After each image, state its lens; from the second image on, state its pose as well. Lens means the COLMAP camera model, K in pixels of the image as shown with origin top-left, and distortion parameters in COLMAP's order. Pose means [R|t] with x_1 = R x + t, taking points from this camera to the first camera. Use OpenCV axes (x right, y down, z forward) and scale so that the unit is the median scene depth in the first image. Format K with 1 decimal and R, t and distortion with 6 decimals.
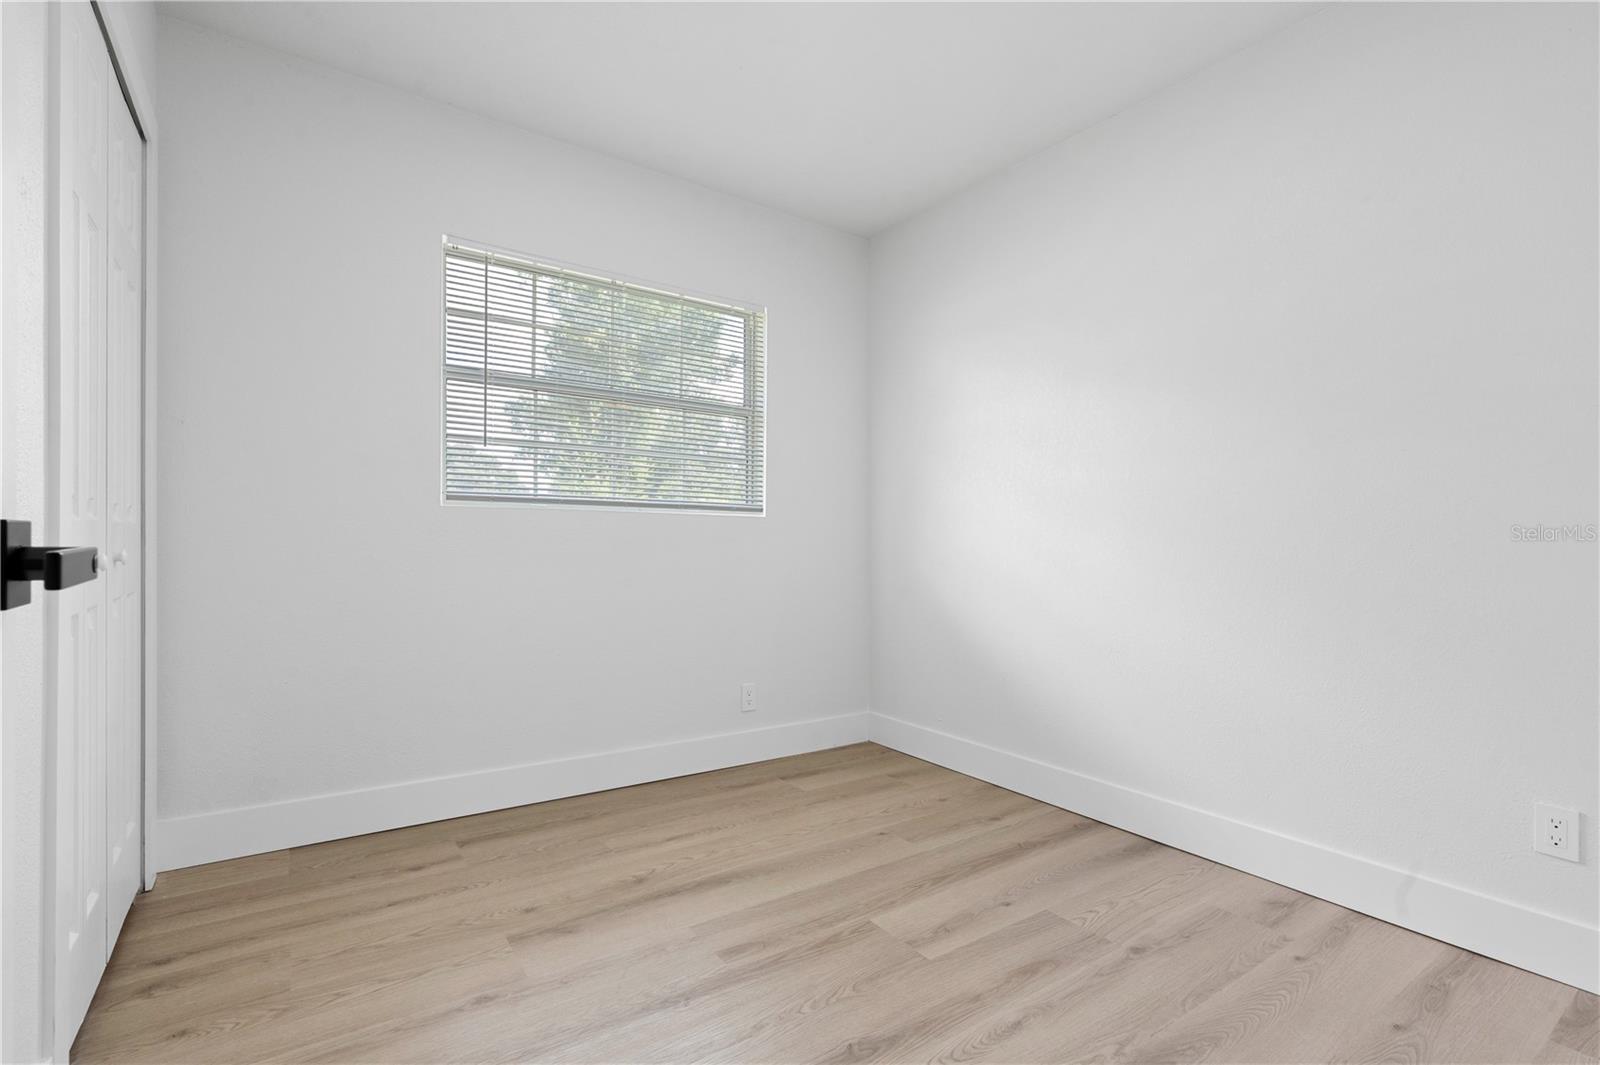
lens RADIAL K [[734.4, 0, 789.3], [0, 734.4, 535.5], [0, 0, 1]] dist [-0.011896, 0.004481]
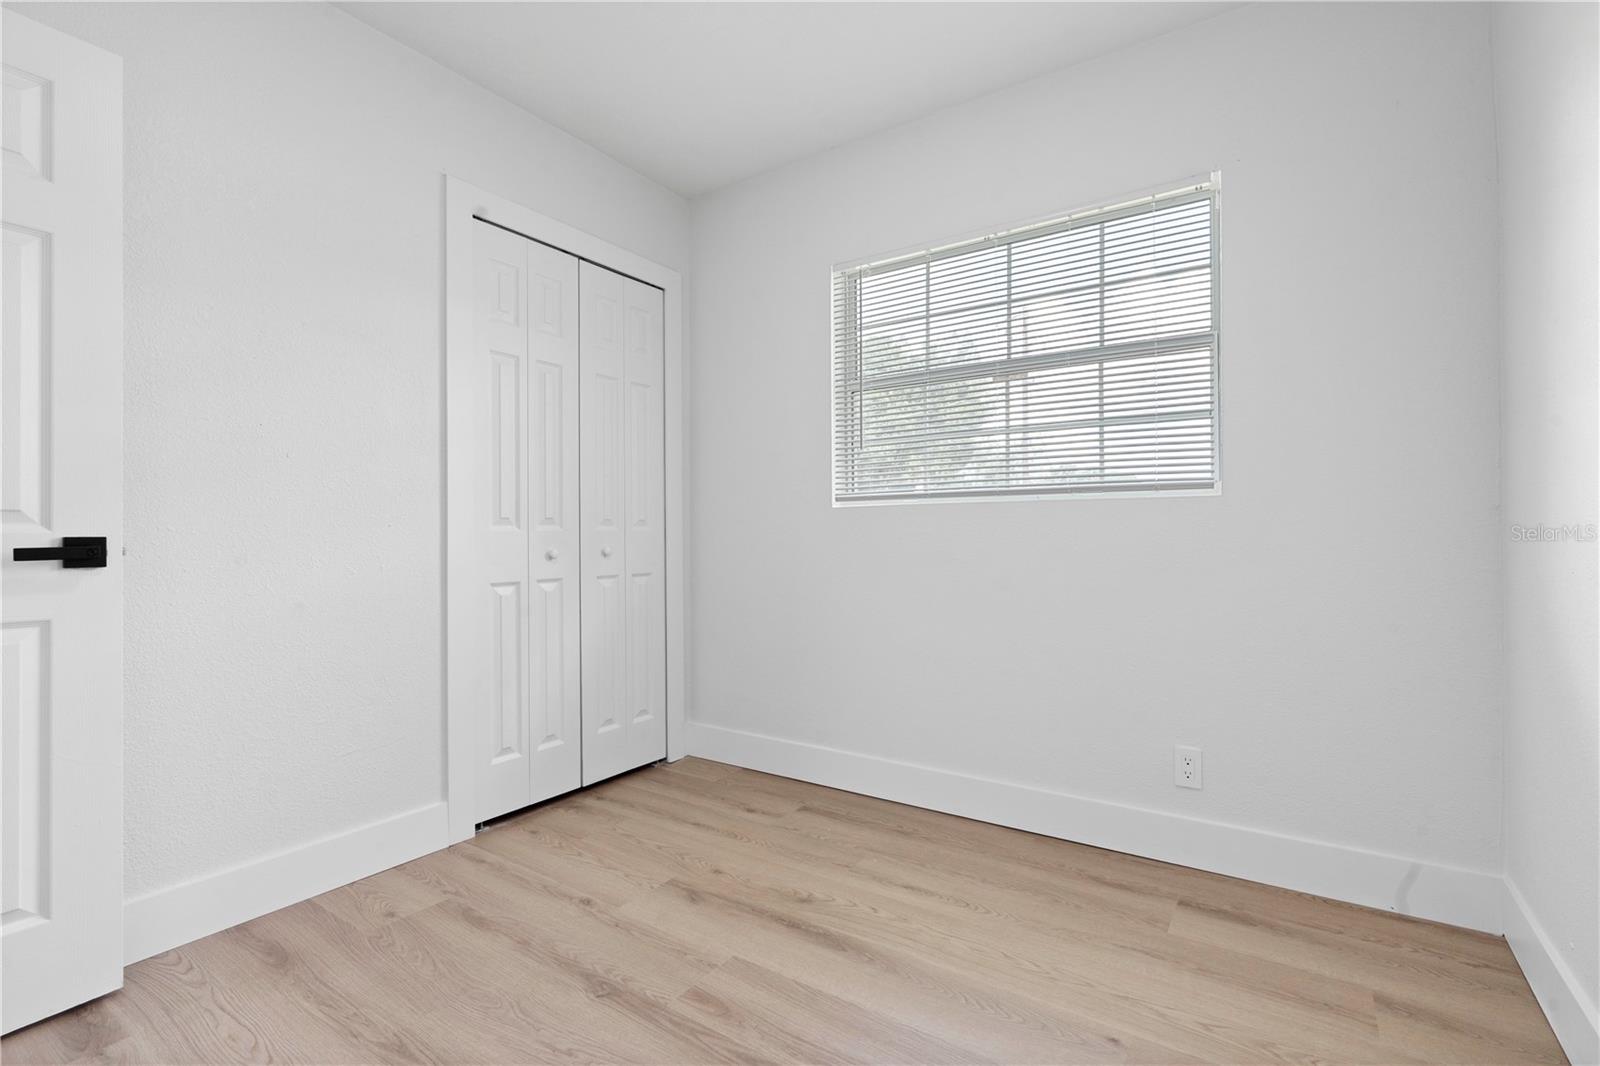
lens RADIAL K [[734.4, 0, 786.0], [0, 734.4, 535.3], [0, 0, 1]] dist [-0.011896, 0.004481]
pose [[0.359631, -0.009385, -0.933047, 0.577719], [0.020601, 0.999786, -0.002116, 0.004622], [0.932867, -0.018461, 0.359747, 0.562392]]
